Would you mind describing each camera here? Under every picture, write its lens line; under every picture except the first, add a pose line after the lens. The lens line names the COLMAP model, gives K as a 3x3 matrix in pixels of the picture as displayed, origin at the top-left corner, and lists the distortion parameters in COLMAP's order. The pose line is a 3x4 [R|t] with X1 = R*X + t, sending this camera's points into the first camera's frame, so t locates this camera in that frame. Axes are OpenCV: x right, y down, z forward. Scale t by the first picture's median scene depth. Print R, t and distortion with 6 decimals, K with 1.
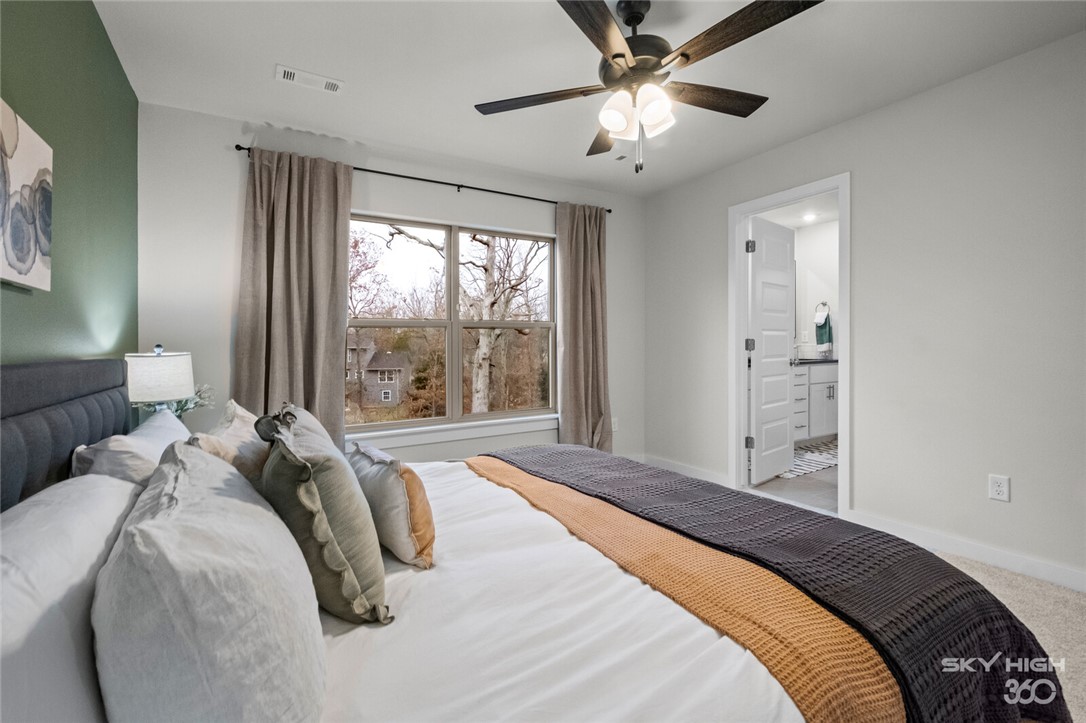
lens RADIAL K [[481.7, 0, 543.0], [0, 481.7, 361.5], [0, 0, 1]] dist [0.000323, 0.000319]
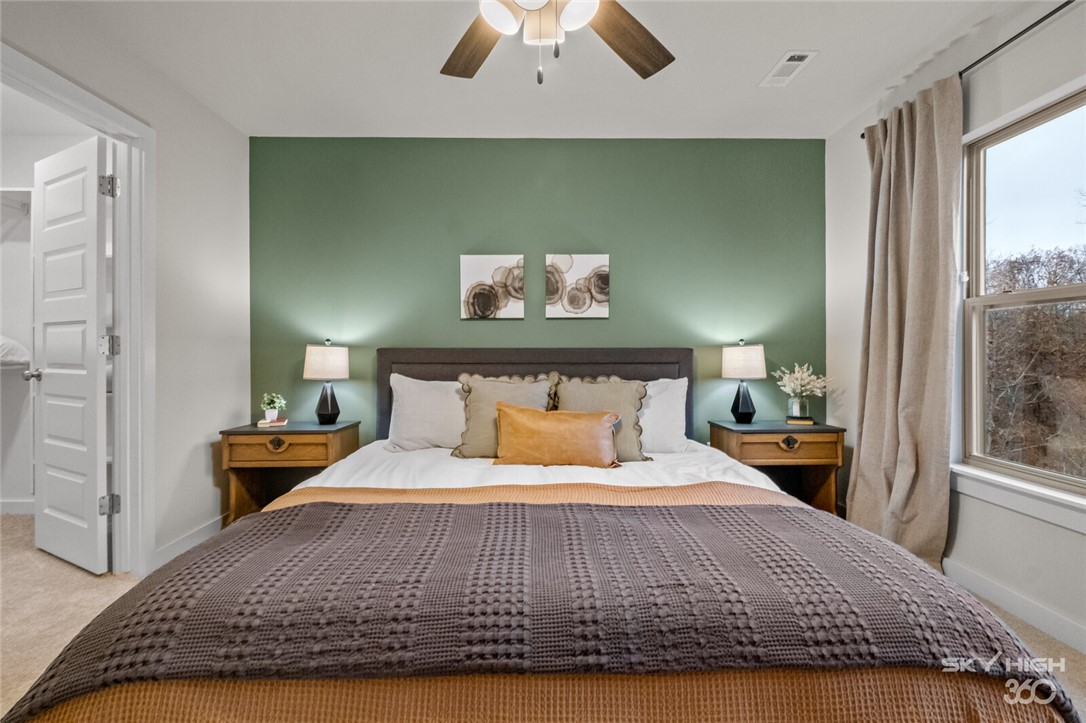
lens RADIAL K [[473.7, 0, 559.2], [0, 473.7, 341.3], [0, 0, 1]] dist [0.000396, -0.000292]
pose [[-0.506887, -0.002730, -0.862008, 0.747930], [-0.018187, 0.999806, 0.007529, -0.029339], [0.861821, 0.019494, -0.506838, 1.393894]]
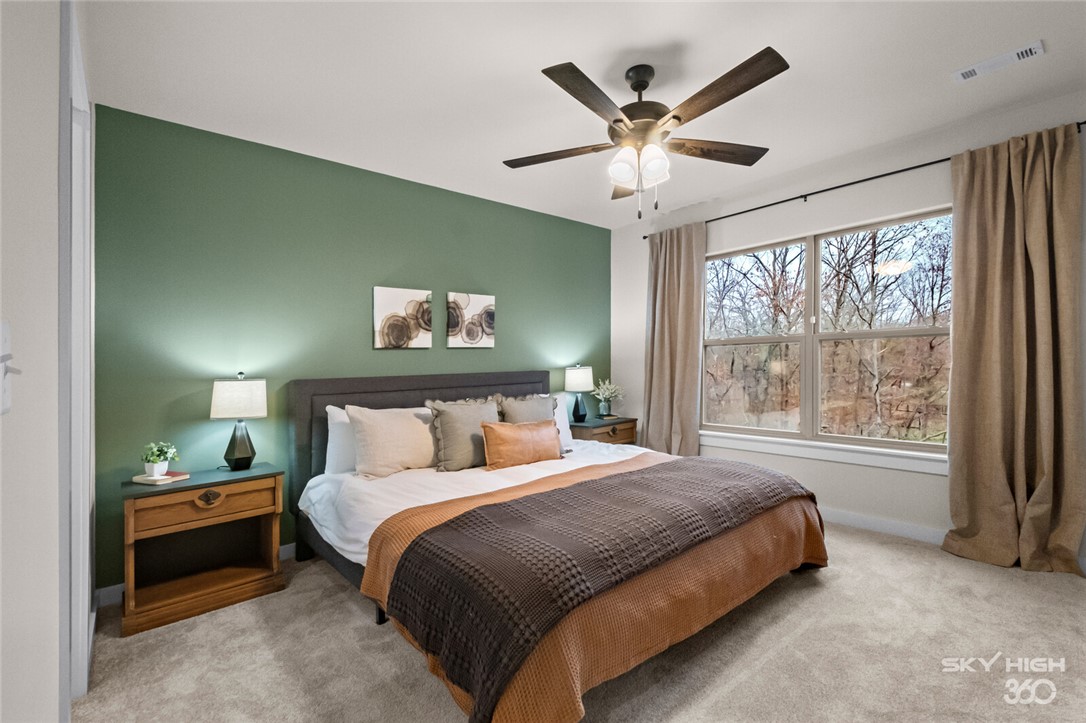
lens RADIAL K [[481.7, 0, 543.0], [0, 481.7, 361.5], [0, 0, 1]] dist [0.000323, 0.000319]
pose [[0.166432, 0.006069, -0.986034, 1.290374], [-0.007640, 0.999959, 0.004865, -0.054322], [0.986023, 0.006724, 0.166472, 0.582426]]
